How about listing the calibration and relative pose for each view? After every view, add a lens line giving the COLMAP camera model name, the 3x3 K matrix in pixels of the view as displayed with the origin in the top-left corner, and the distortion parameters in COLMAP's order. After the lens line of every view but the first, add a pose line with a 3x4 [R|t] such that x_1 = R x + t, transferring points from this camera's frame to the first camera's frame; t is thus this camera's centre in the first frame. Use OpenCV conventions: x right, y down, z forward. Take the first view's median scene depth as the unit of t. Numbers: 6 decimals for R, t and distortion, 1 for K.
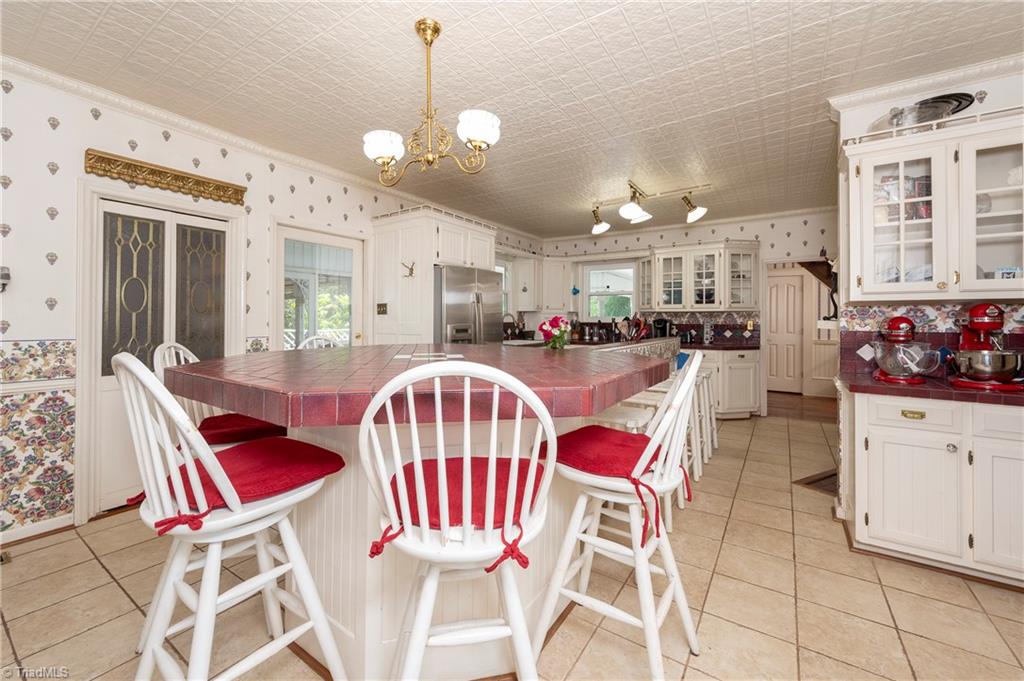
lens RADIAL K [[407.1, 0, 506.1], [0, 407.1, 316.1], [0, 0, 1]] dist [-0.001594, -0.000498]
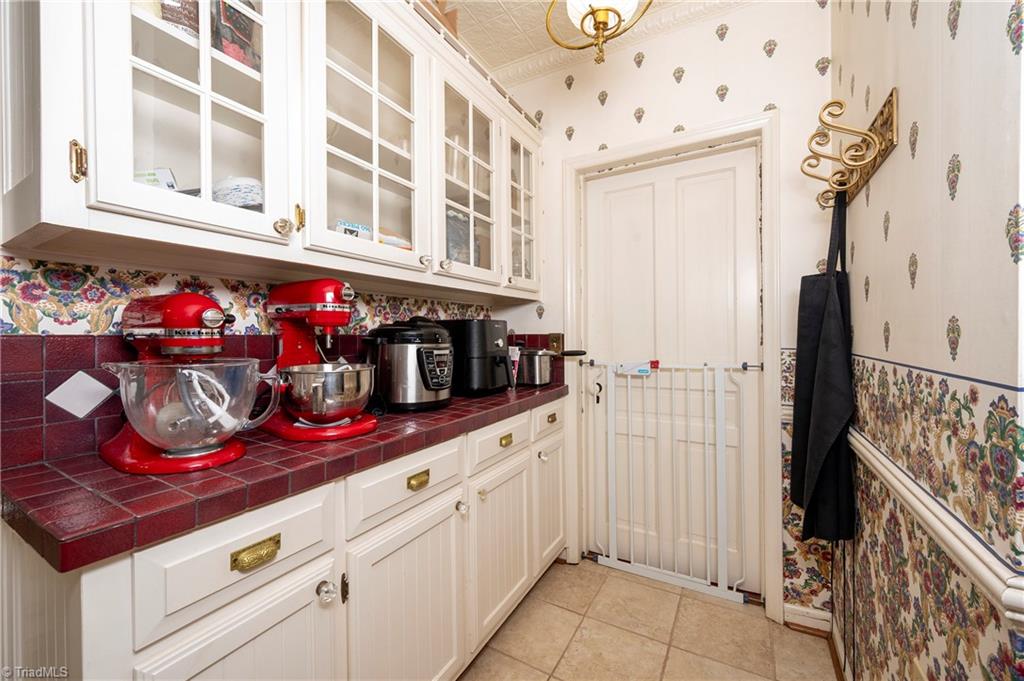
lens RADIAL K [[407.1, 0, 512.8], [0, 407.1, 338.1], [0, 0, 1]] dist [-0.001594, -0.000498]
pose [[-0.079064, -0.002856, 0.996865, 0.554946], [-0.002129, 0.999994, 0.002696, 0.042297], [-0.996867, -0.001910, -0.079070, 0.717099]]
